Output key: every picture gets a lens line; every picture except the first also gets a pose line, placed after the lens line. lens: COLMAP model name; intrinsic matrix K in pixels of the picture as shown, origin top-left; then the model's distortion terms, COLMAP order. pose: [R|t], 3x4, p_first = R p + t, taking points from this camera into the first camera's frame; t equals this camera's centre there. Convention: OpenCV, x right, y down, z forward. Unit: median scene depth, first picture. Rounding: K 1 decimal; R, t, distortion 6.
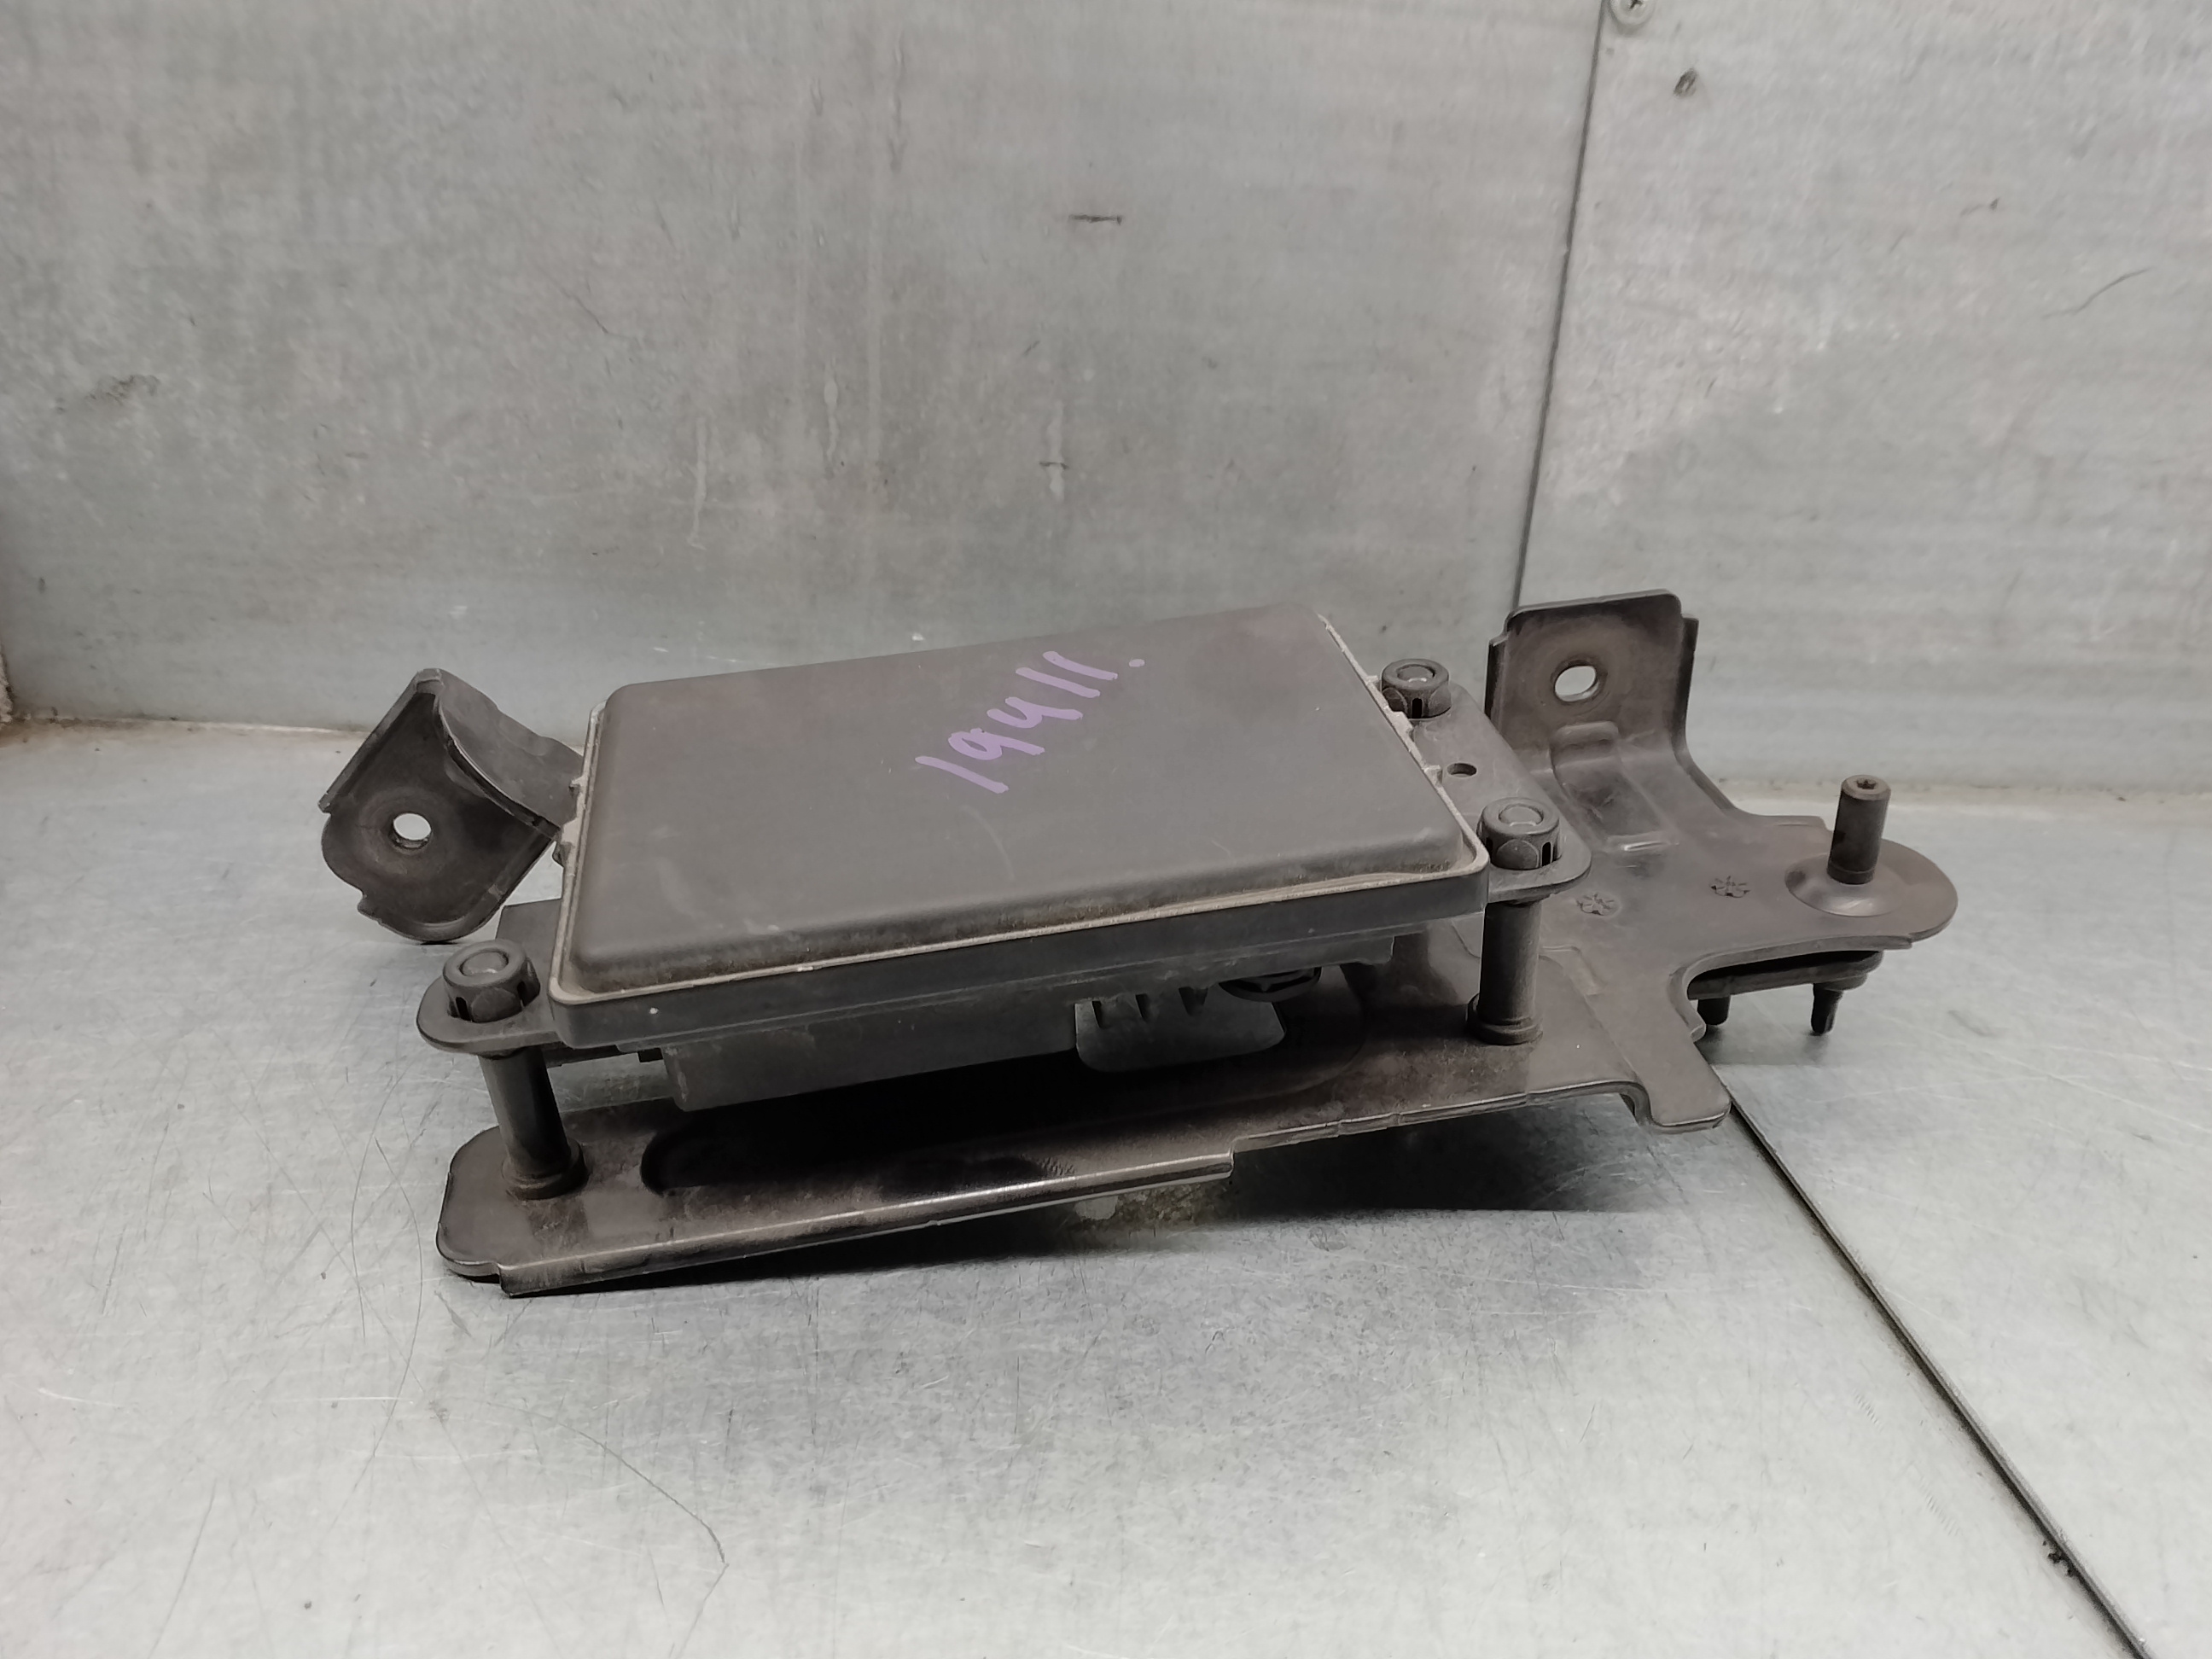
lens RADIAL K [[1803.7, 0, 1105.1], [0, 1803.7, 829.3], [0, 0, 1]] dist [0.056969, -0.155357]
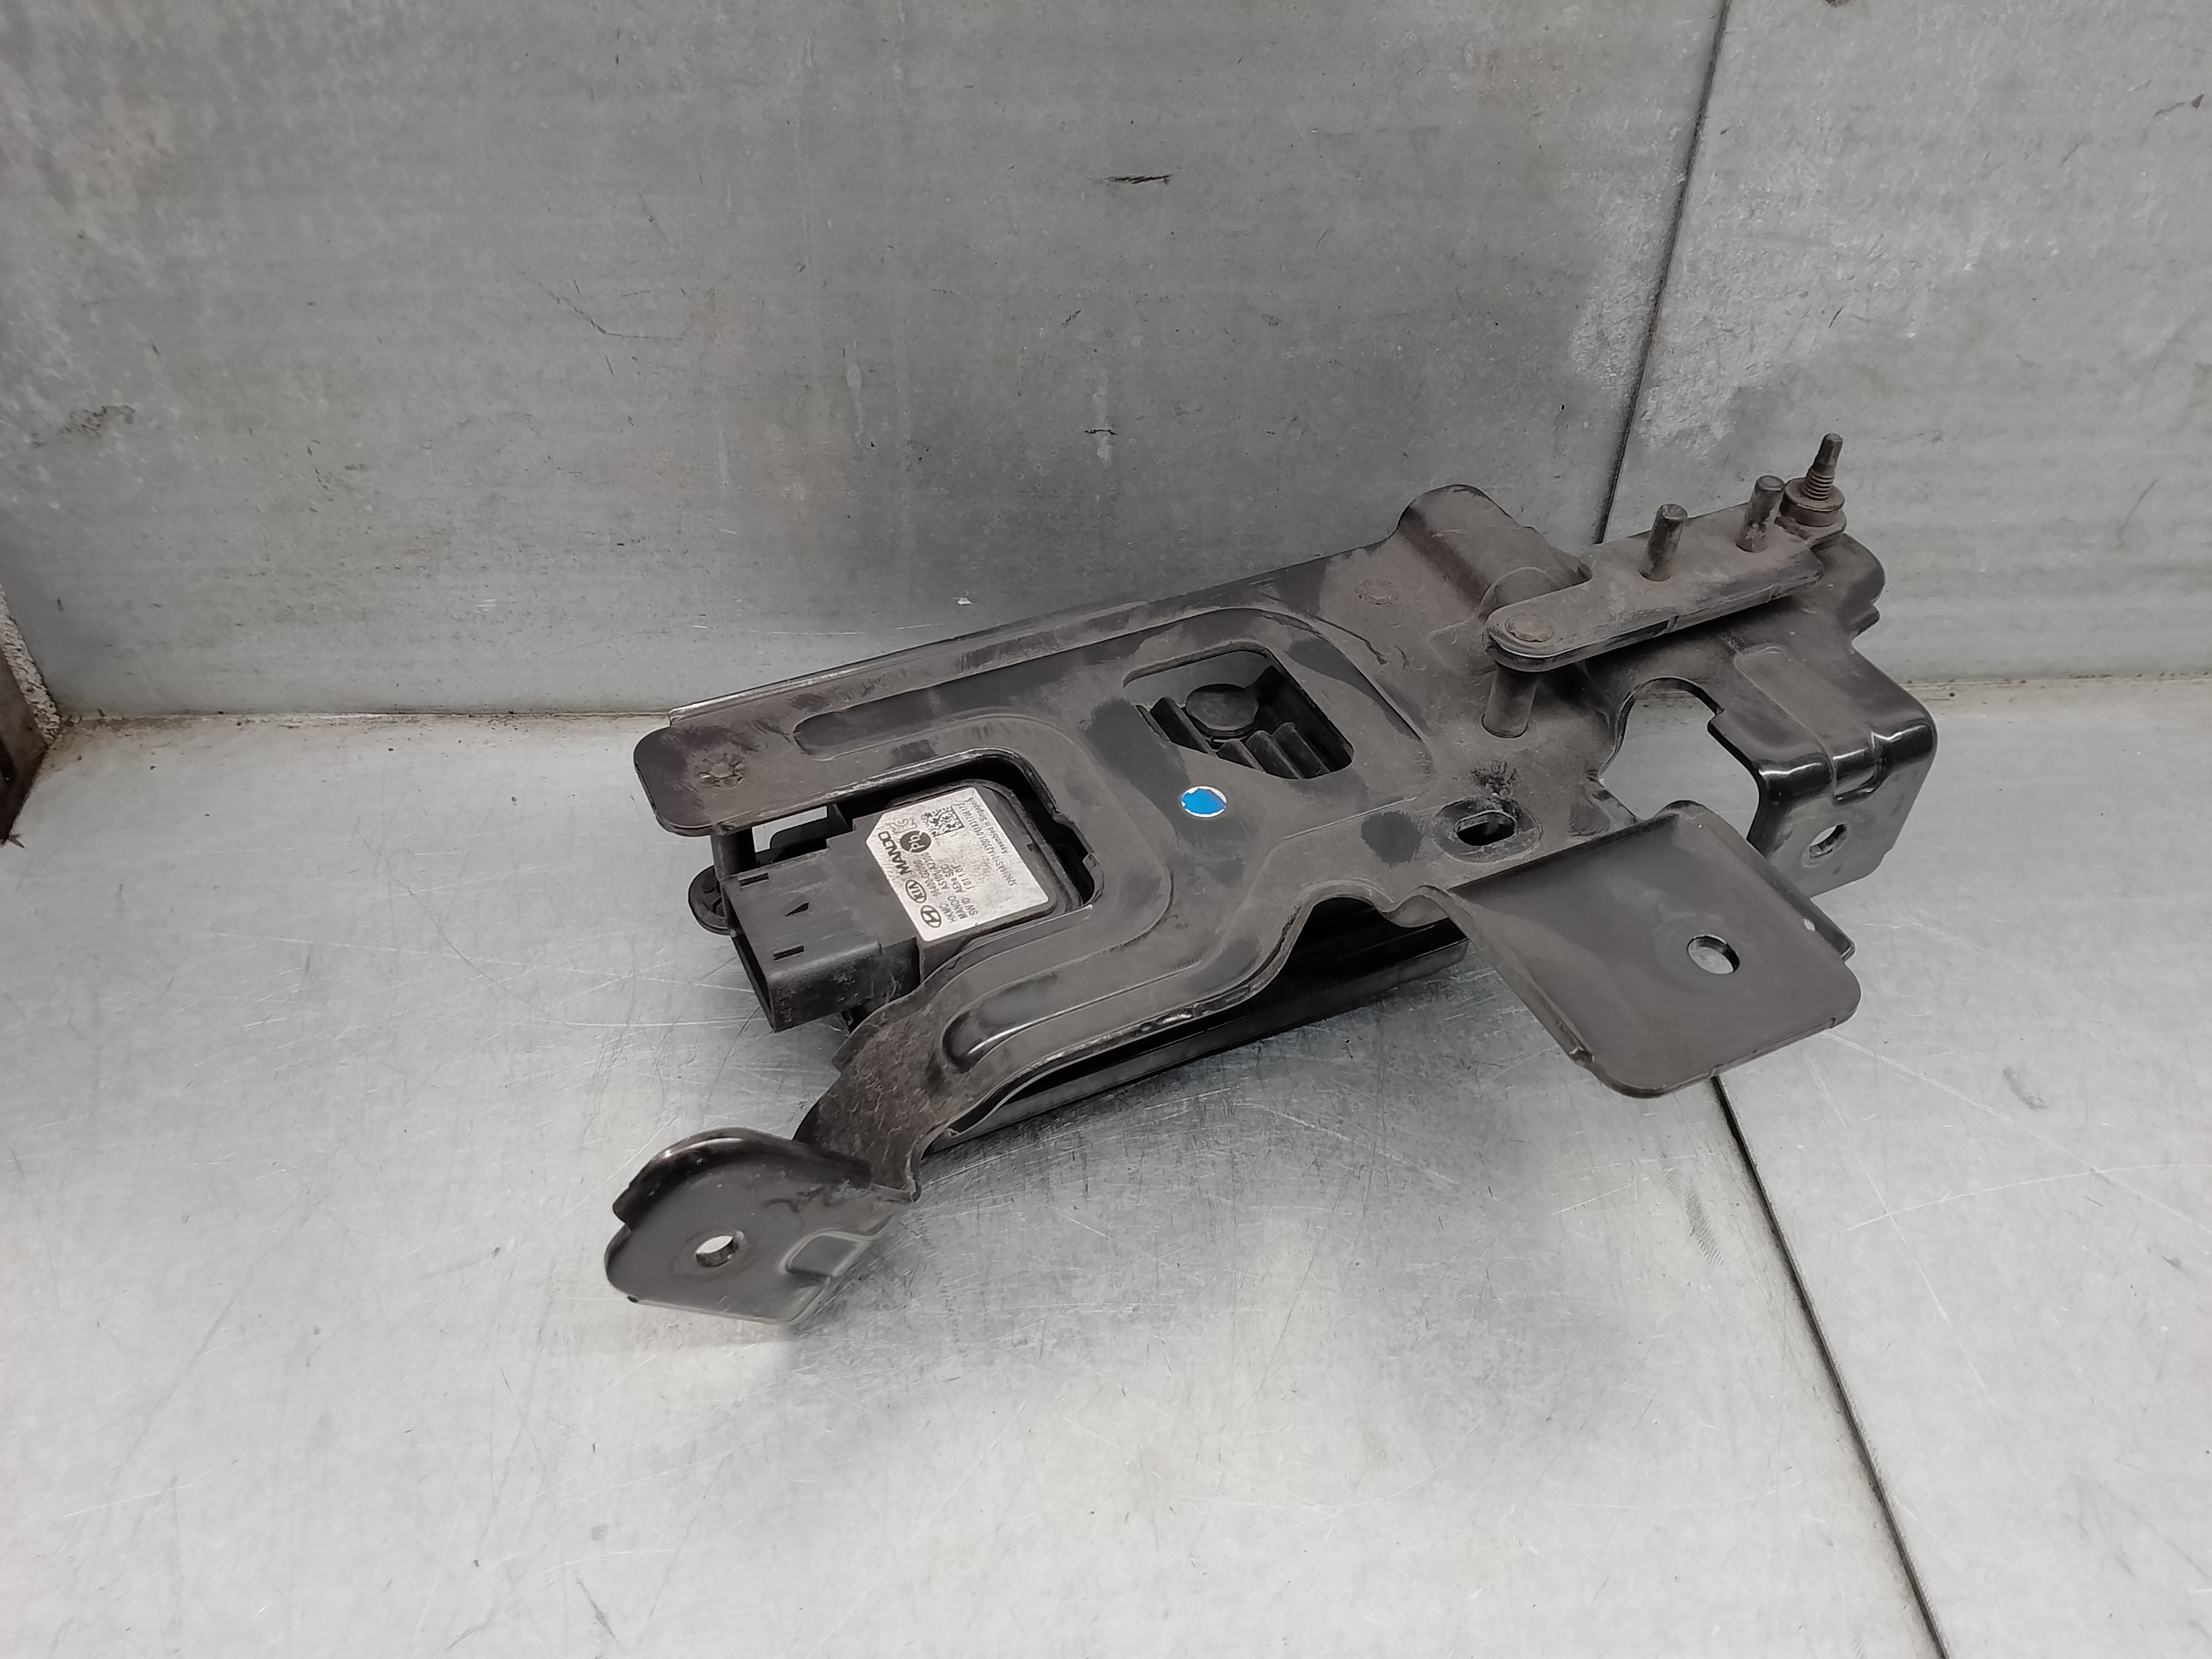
lens RADIAL K [[1777.5, 0, 1099.7], [0, 1777.5, 825.2], [0, 0, 1]] dist [0.051783, -0.132595]
pose [[0.998829, -0.019836, -0.044134, 0.007251], [0.033829, 0.938415, 0.343850, -0.330541], [0.034595, -0.344941, 0.937987, 0.082403]]
